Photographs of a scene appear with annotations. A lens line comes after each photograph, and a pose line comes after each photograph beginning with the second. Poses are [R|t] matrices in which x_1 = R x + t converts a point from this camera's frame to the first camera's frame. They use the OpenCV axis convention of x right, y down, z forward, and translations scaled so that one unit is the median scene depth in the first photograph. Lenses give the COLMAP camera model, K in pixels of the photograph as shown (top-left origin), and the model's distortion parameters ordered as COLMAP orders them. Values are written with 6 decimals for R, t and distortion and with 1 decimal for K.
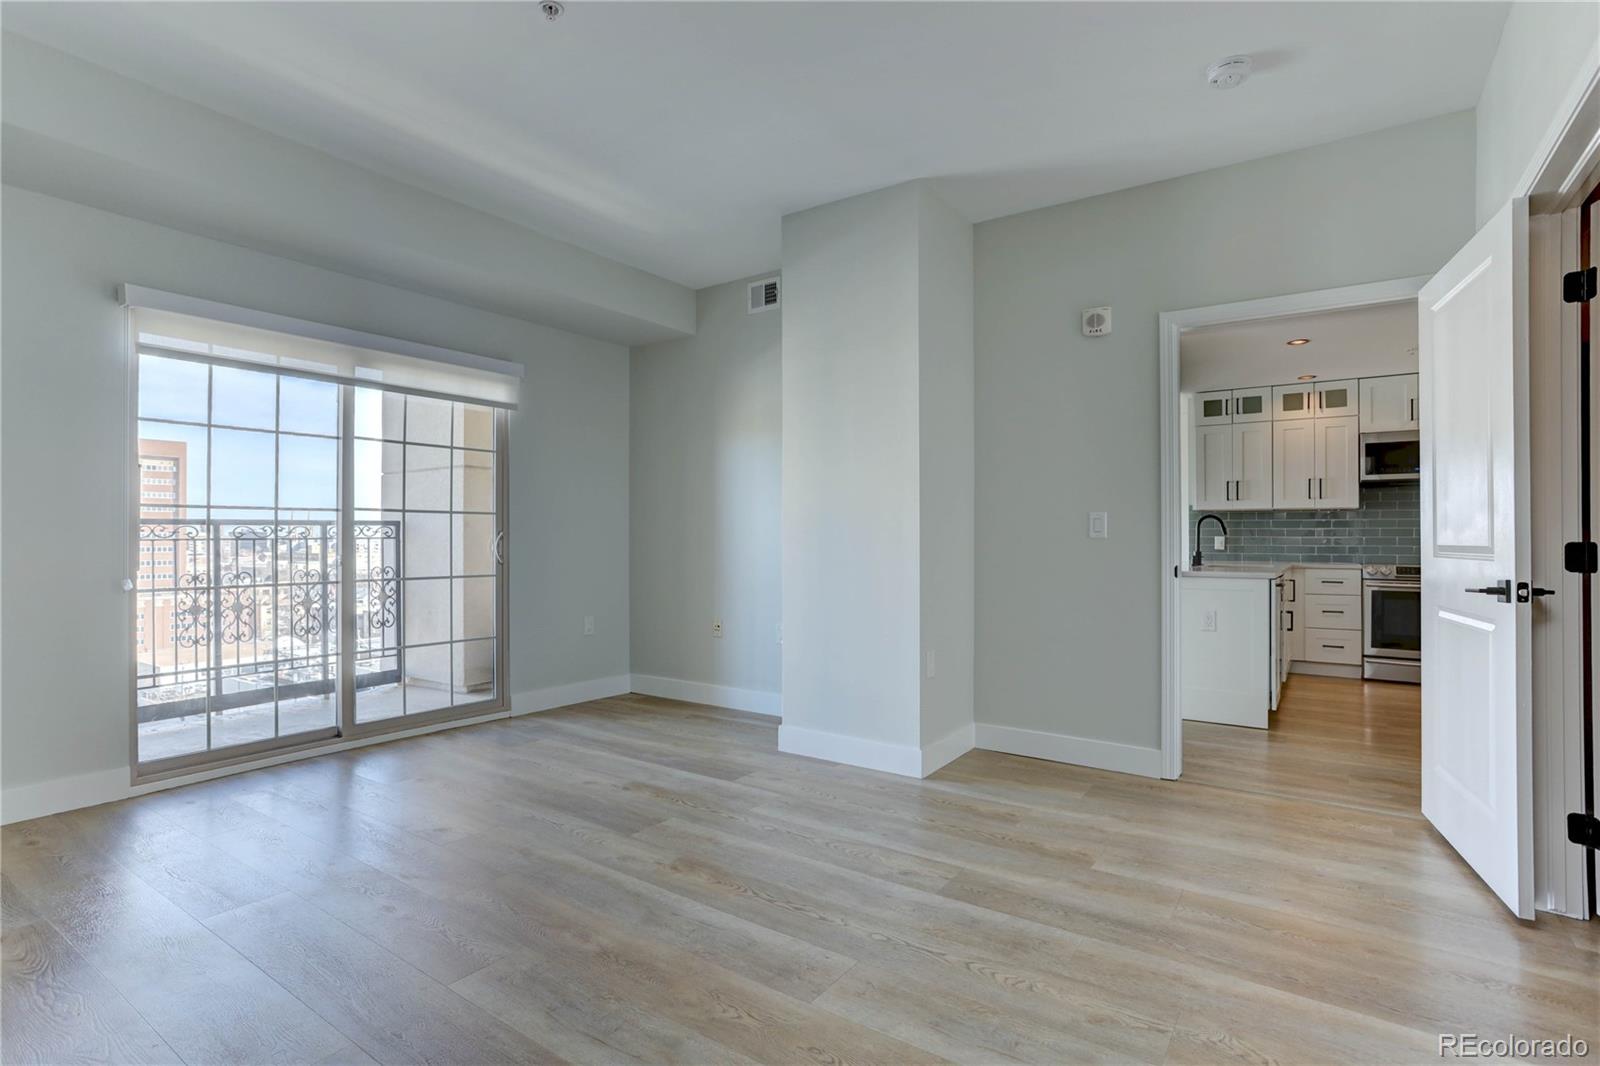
lens RADIAL K [[782.6, 0, 804.1], [0, 782.6, 535.8], [0, 0, 1]] dist [-0.027704, 0.011327]
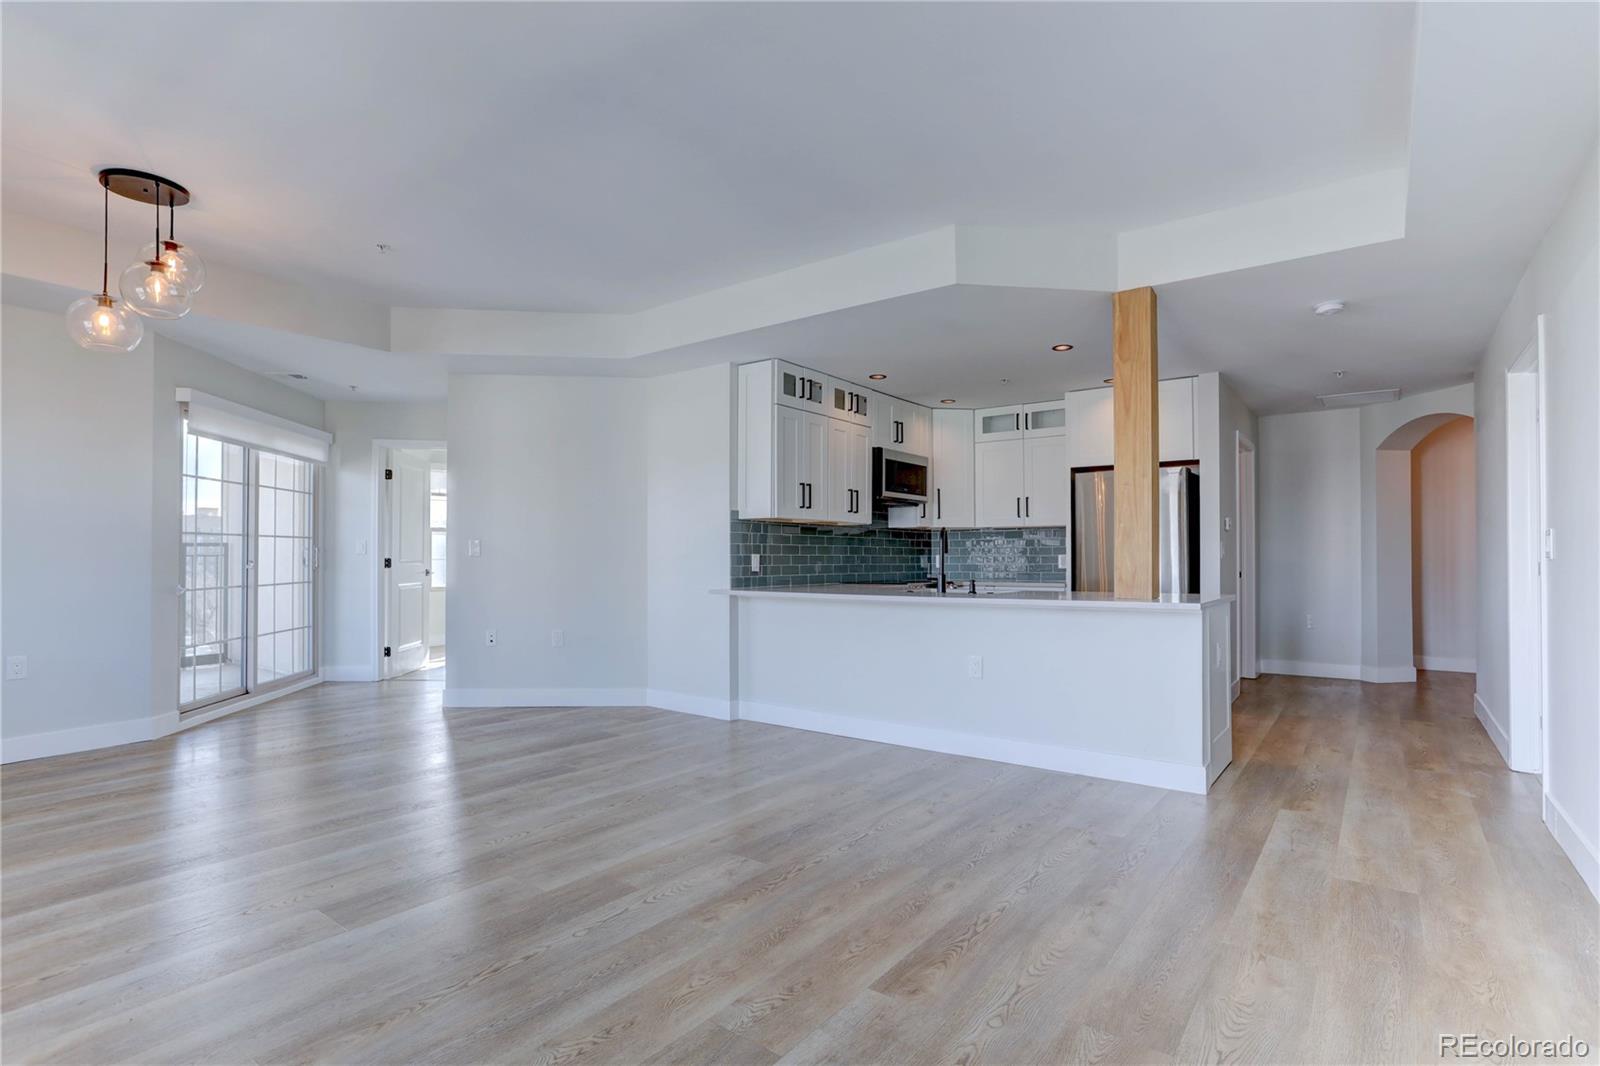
lens RADIAL K [[794.2, 0, 793.8], [0, 794.2, 541.5], [0, 0, 1]] dist [-0.037526, 0.020153]
pose [[0.054887, 0.018736, 0.998317, -0.430796], [-0.003210, 0.999822, -0.018588, 0.005102], [-0.998487, -0.002184, 0.054937, 1.682819]]
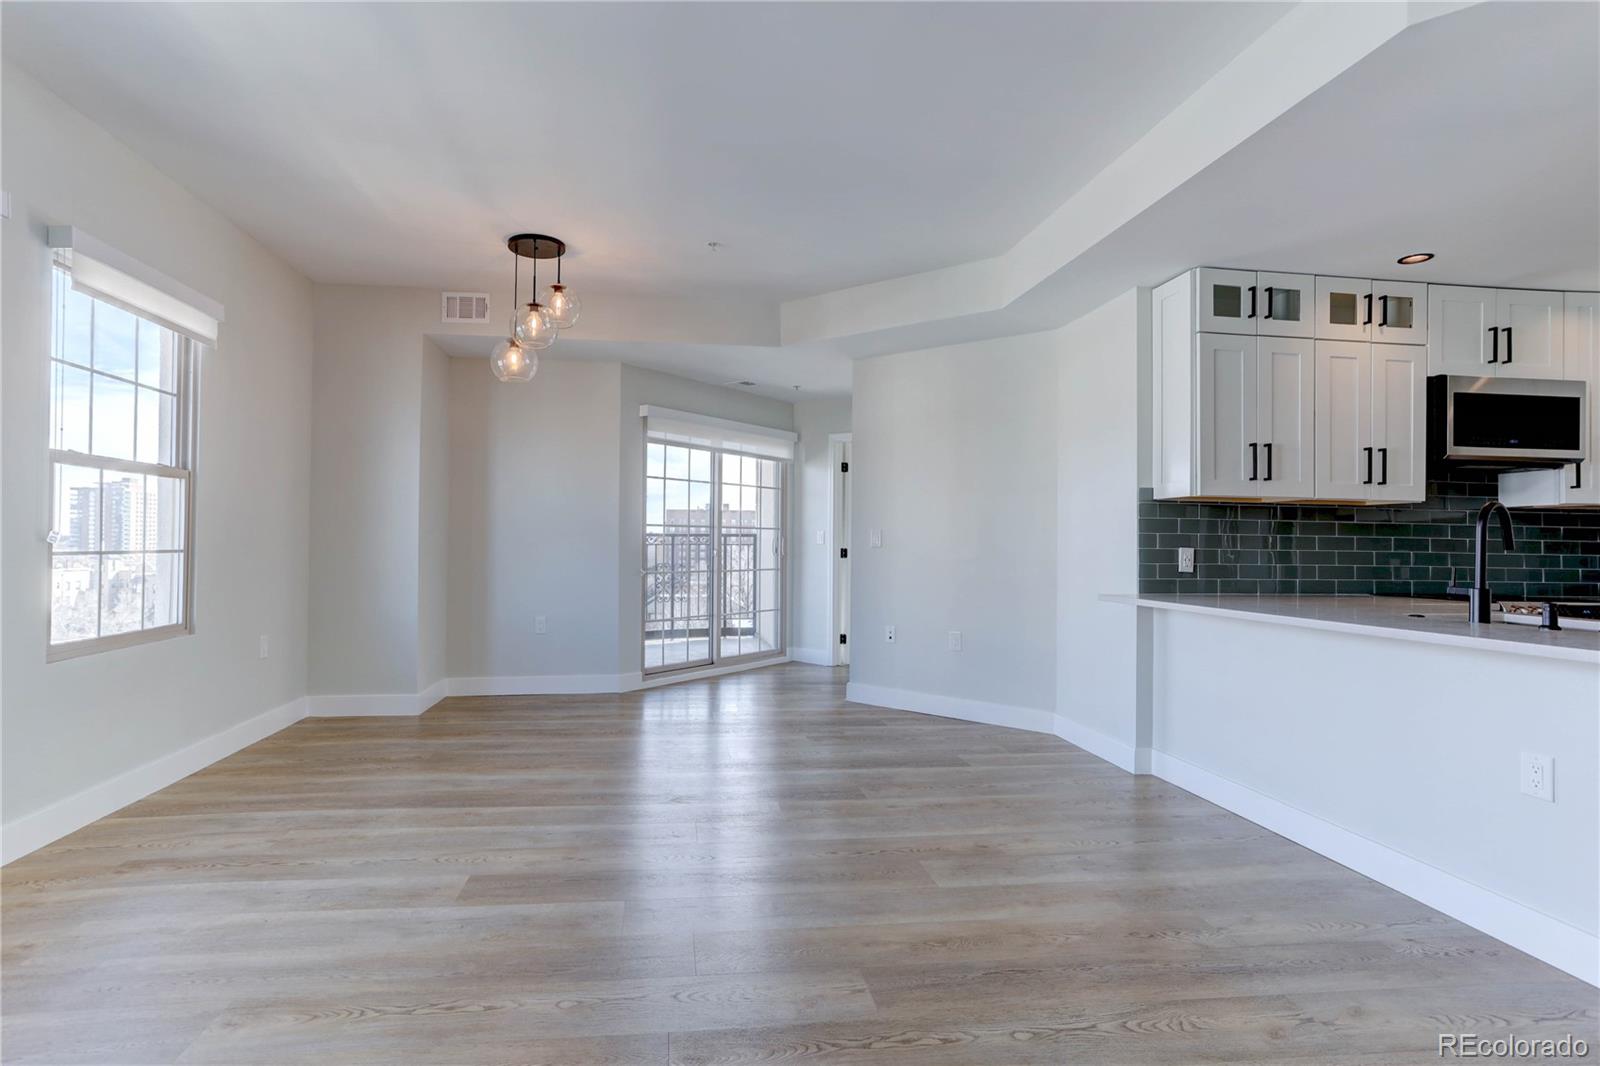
lens RADIAL K [[794.2, 0, 760.3], [0, 794.2, 529.6], [0, 0, 1]] dist [-0.037526, 0.020153]
pose [[0.750237, 0.020918, 0.660838, -0.089654], [-0.013617, 0.999776, -0.016187, 0.001413], [-0.661029, 0.003146, 0.750354, 1.436427]]
